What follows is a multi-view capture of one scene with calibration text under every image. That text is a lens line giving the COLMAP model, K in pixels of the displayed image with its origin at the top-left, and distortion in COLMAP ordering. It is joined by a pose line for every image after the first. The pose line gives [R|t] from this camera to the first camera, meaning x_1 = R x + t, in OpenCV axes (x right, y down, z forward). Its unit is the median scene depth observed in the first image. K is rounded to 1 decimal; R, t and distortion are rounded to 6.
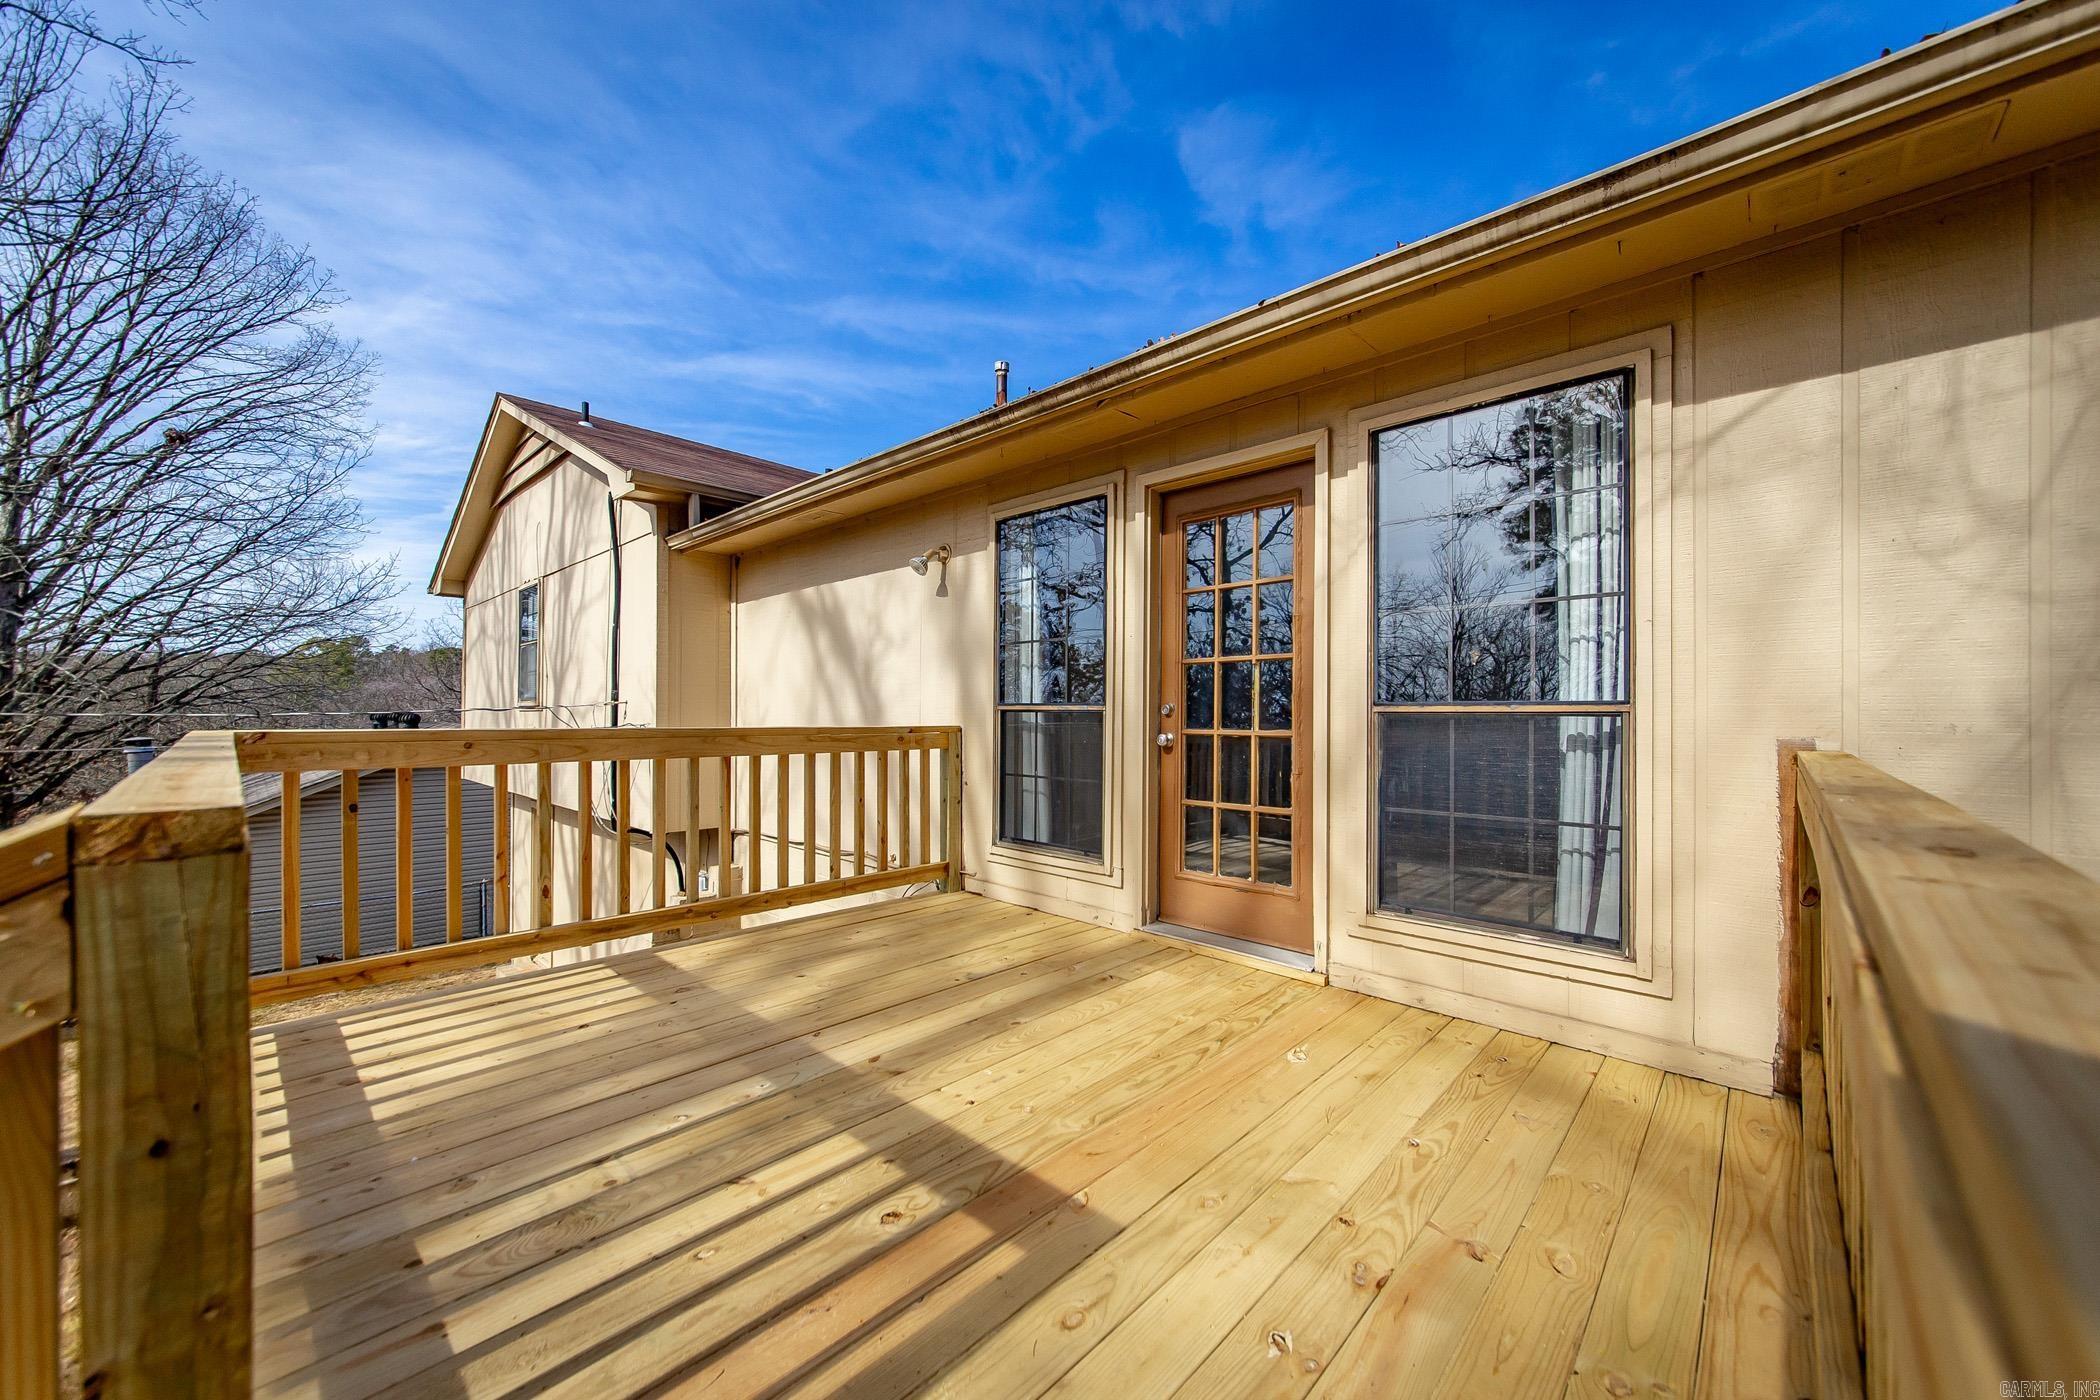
lens RADIAL K [[775.7, 0, 1037.5], [0, 775.7, 705.5], [0, 0, 1]] dist [-0.000745, 0.000025]
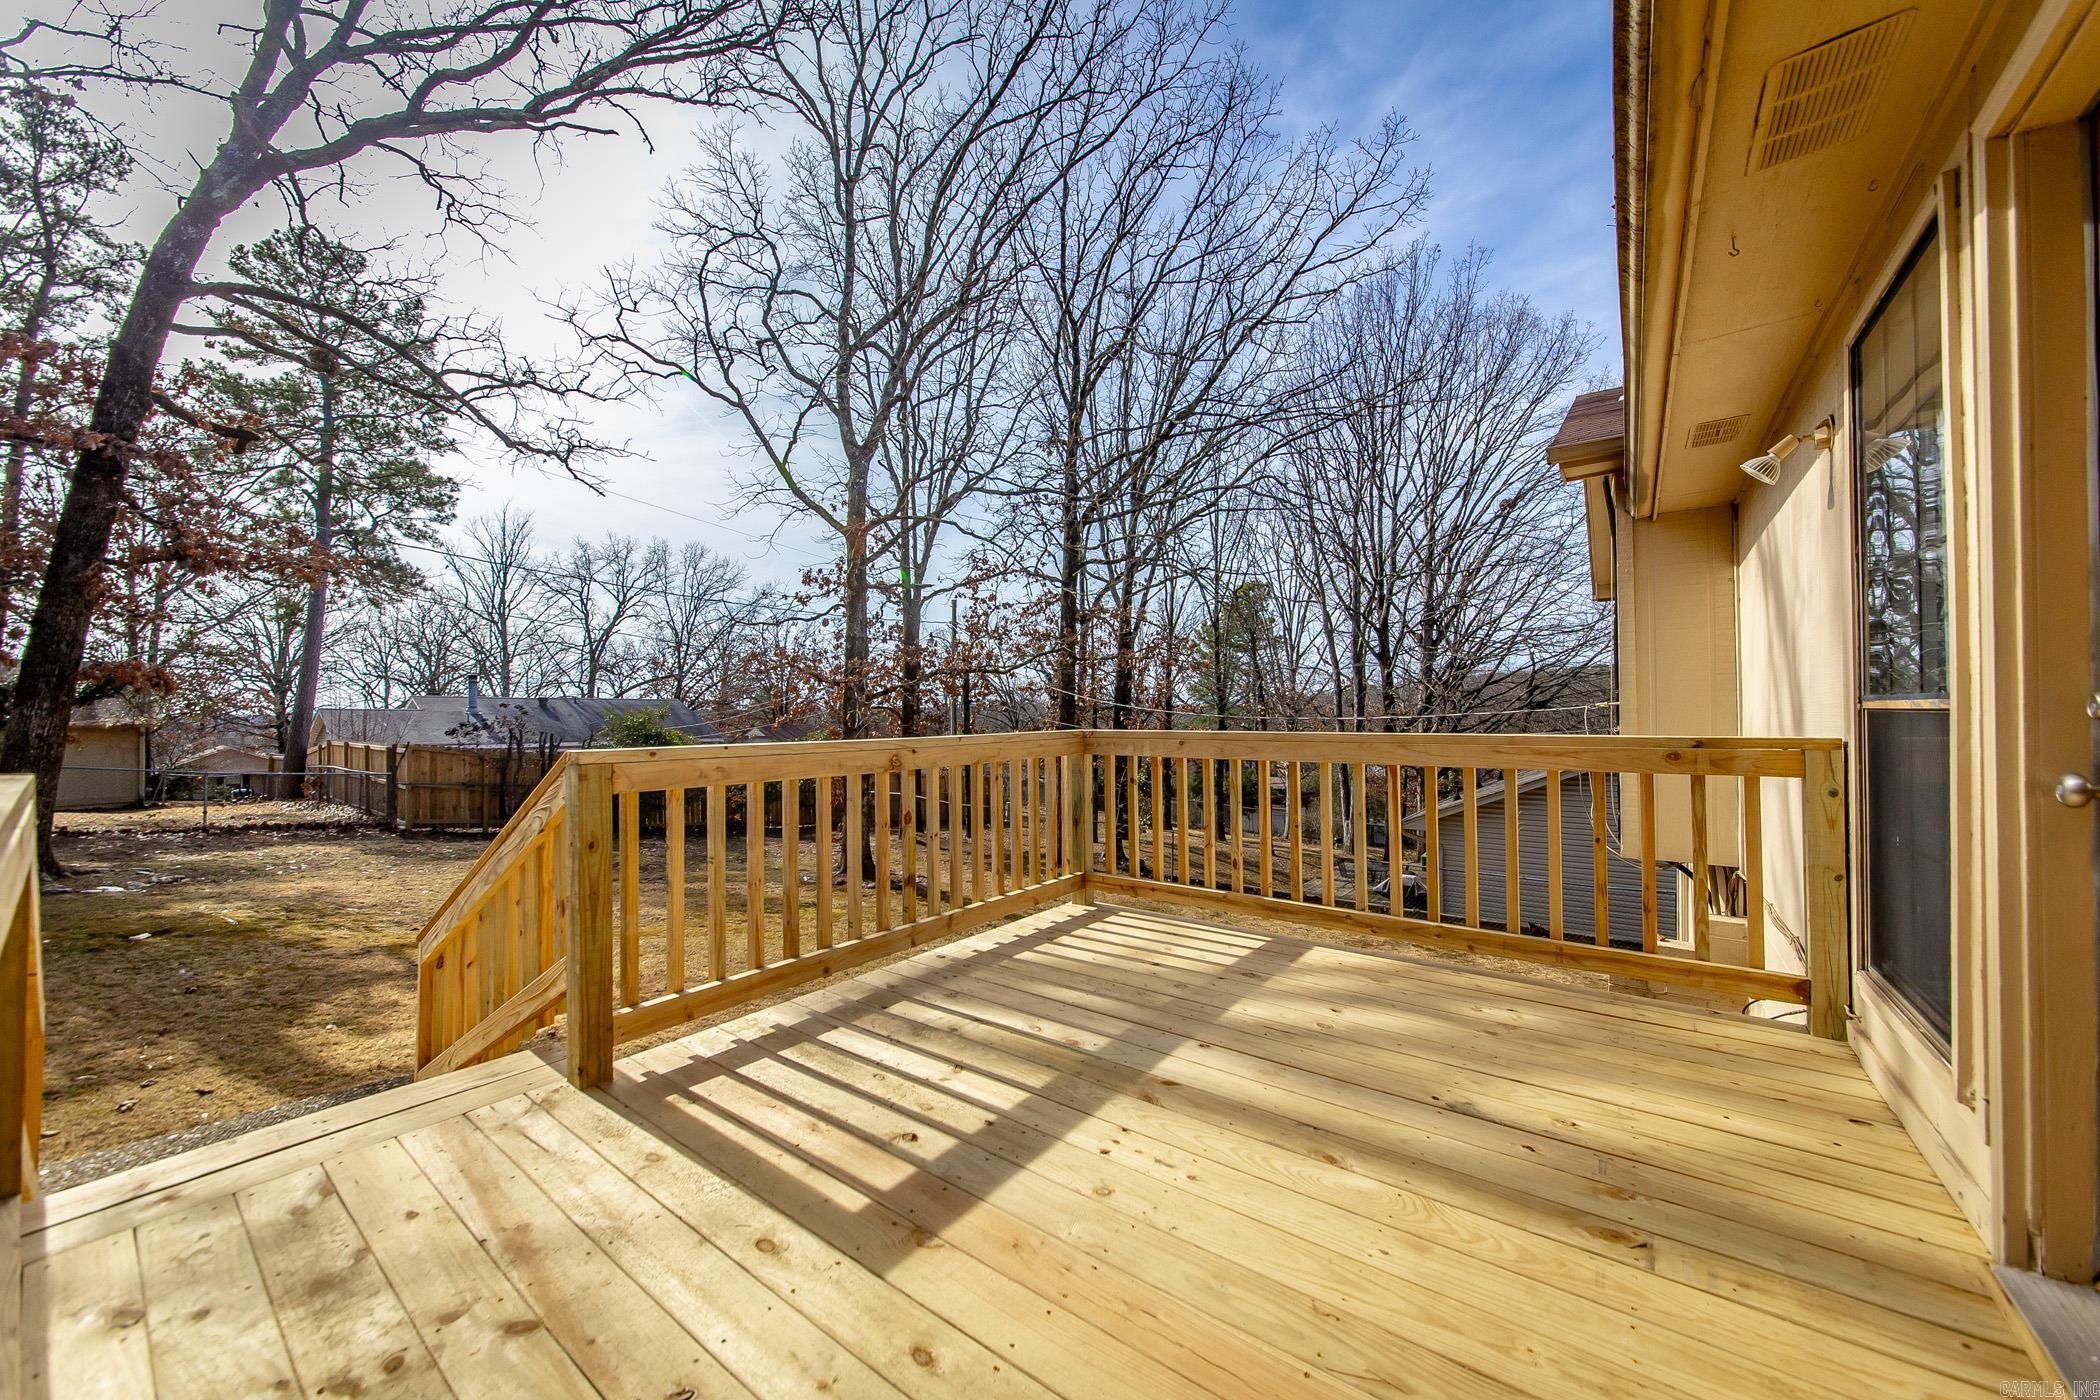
lens RADIAL K [[752.3, 0, 1041.1], [0, 752.3, 714.7], [0, 0, 1]] dist [-0.000776, -0.001374]
pose [[0.115225, -0.008061, -0.993307, 0.634774], [0.020957, 0.999764, -0.005683, 0.001507], [0.993118, -0.020161, 0.115367, 0.670020]]
